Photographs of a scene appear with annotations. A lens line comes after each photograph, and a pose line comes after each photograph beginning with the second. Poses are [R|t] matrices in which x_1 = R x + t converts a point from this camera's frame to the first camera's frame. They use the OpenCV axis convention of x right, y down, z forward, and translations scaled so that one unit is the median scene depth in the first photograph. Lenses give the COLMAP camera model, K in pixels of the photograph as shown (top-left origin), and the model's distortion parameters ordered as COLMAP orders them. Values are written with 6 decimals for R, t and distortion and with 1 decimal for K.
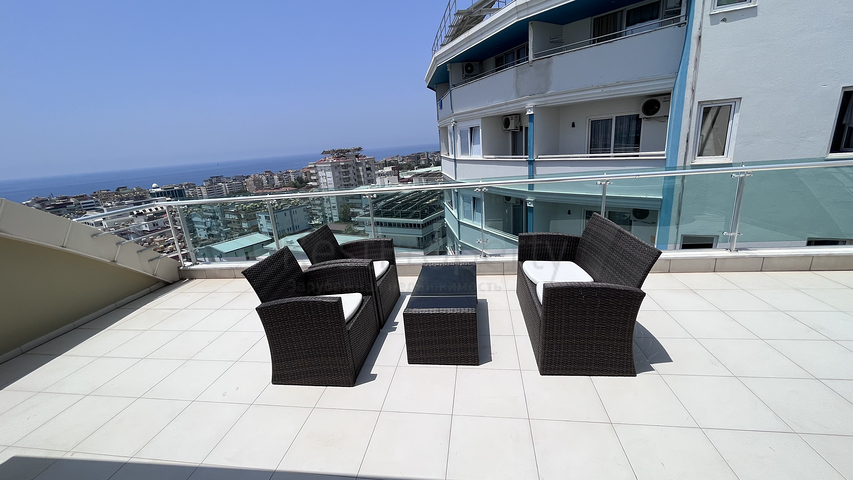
lens RADIAL K [[345.3, 0, 424.5], [0, 345.3, 241.4], [0, 0, 1]] dist [-0.002256, 0.000106]
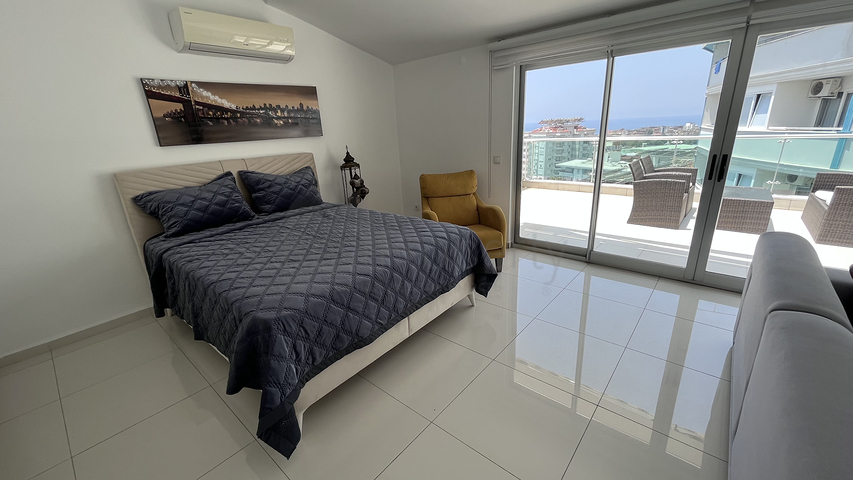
lens RADIAL K [[345.3, 0, 424.3], [0, 345.3, 238.9], [0, 0, 1]] dist [-0.002256, 0.000106]
pose [[0.837550, 0.204408, -0.506683, -0.065938], [-0.166548, 0.978759, 0.119551, 0.078300], [0.520357, -0.015743, 0.853804, -0.228722]]
